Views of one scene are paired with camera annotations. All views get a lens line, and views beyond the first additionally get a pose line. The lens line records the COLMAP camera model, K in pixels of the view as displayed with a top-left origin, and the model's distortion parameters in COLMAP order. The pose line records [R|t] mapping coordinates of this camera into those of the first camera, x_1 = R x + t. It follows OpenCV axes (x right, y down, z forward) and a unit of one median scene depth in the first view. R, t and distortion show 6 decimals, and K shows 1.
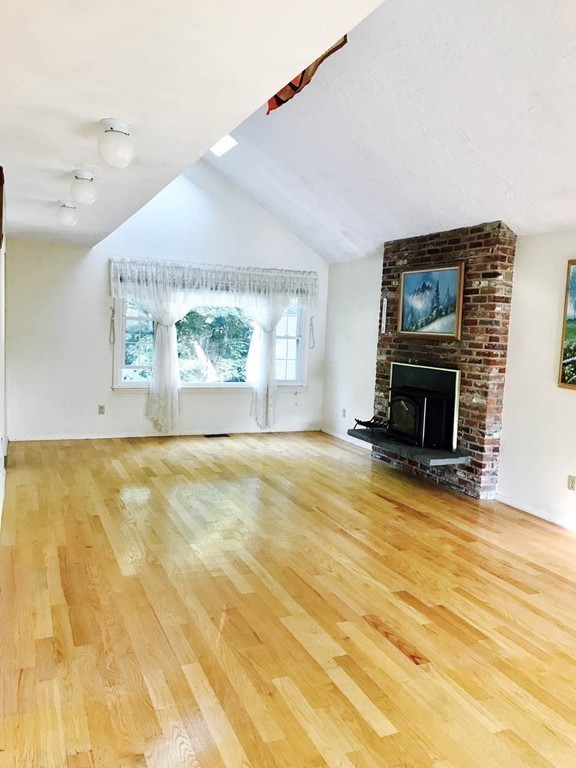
lens RADIAL K [[622.1, 0, 287.2], [0, 622.1, 379.6], [0, 0, 1]] dist [0.033399, -0.043414]
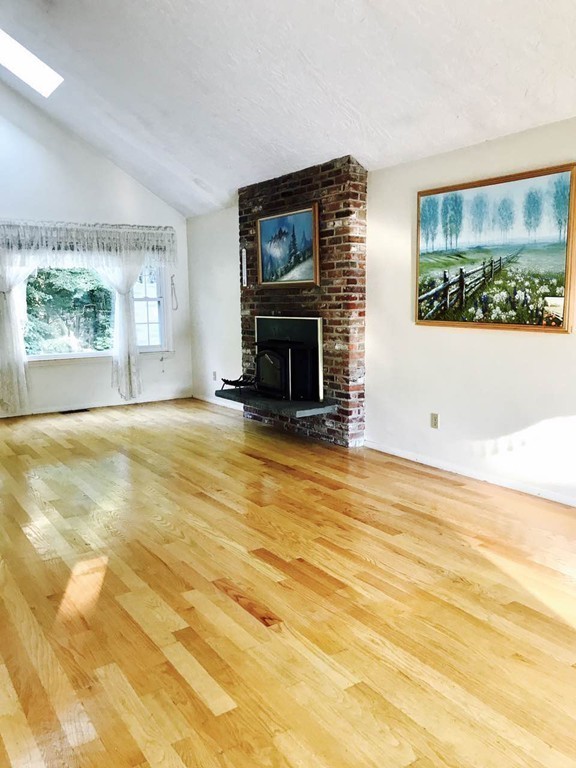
lens RADIAL K [[621.2, 0, 287.9], [0, 621.2, 381.0], [0, 0, 1]] dist [0.103063, -0.208613]
pose [[0.981853, -0.080045, 0.171921, 0.055100], [0.072121, 0.996047, 0.051861, 0.030444], [-0.175392, -0.038520, 0.983745, 0.061266]]
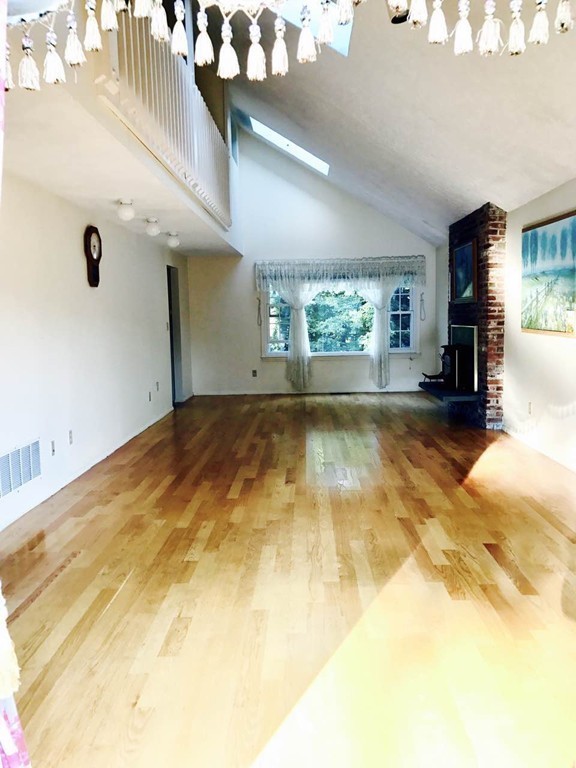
lens RADIAL K [[622.1, 0, 287.2], [0, 622.1, 379.6], [0, 0, 1]] dist [0.033399, -0.043414]
pose [[0.902292, -0.021192, -0.430604, 0.482901], [0.024934, 0.999684, 0.003047, 0.080226], [0.430403, -0.013485, 0.902536, -0.281438]]
